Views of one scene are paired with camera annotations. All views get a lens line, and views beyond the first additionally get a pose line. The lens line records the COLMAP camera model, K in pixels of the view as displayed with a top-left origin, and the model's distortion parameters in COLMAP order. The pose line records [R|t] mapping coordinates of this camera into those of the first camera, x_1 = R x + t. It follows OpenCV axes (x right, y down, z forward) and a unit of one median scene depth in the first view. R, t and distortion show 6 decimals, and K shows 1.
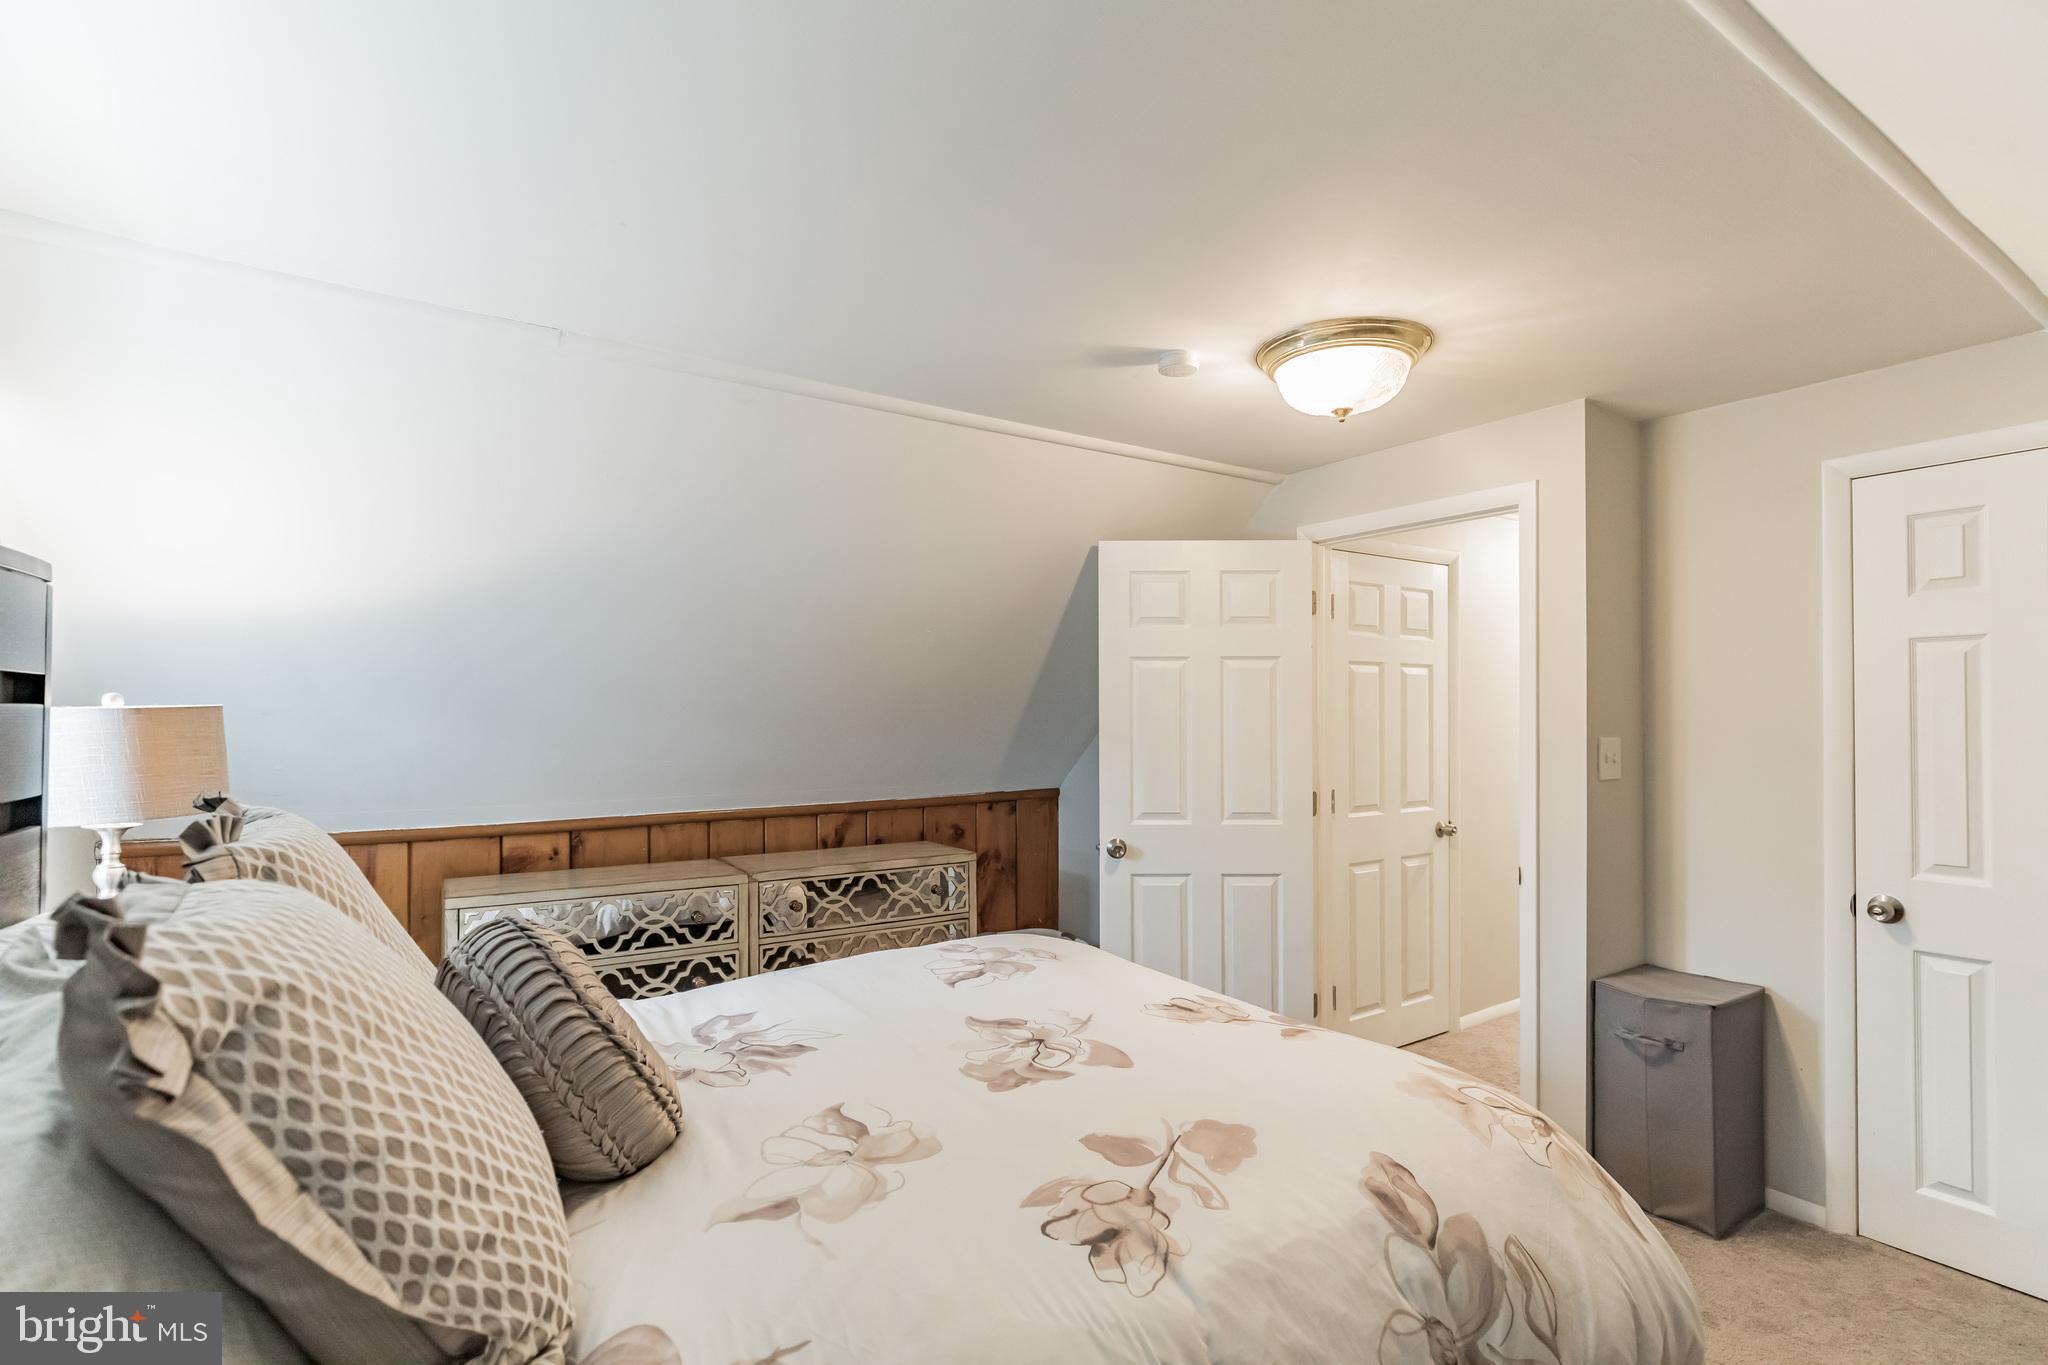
lens RADIAL K [[976.4, 0, 1018.2], [0, 976.4, 690.3], [0, 0, 1]] dist [-0.004140, -0.001027]
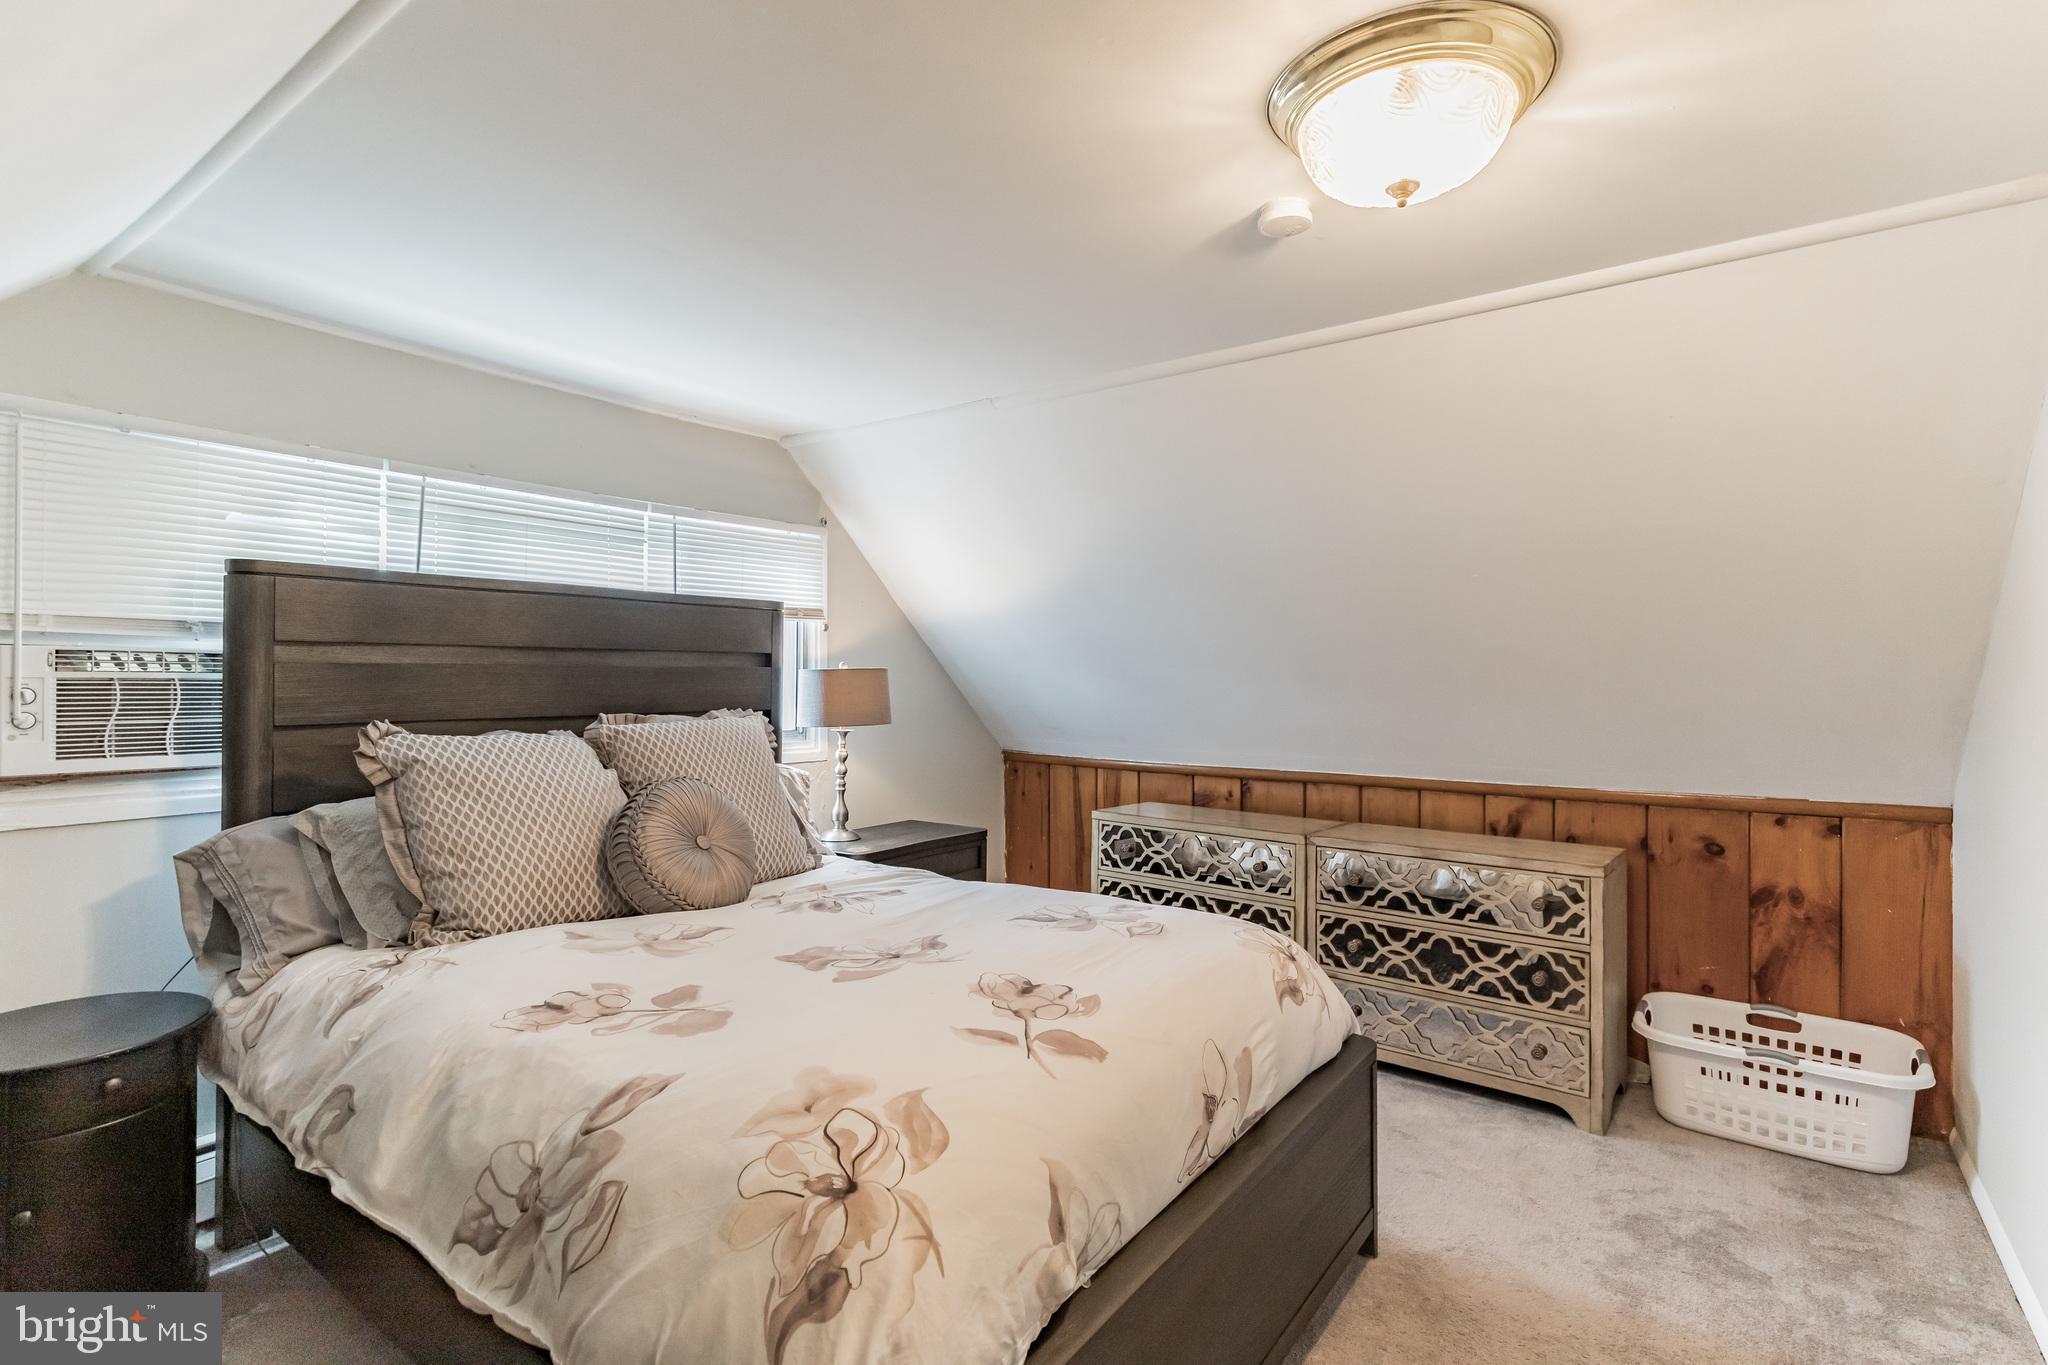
lens RADIAL K [[983.6, 0, 1016.8], [0, 983.6, 677.8], [0, 0, 1]] dist [0.015592, 0.000683]
pose [[0.324341, 0.003295, -0.945935, 0.552884], [0.014902, 0.999852, 0.008592, 0.011079], [0.945823, -0.016883, 0.324244, 0.364641]]
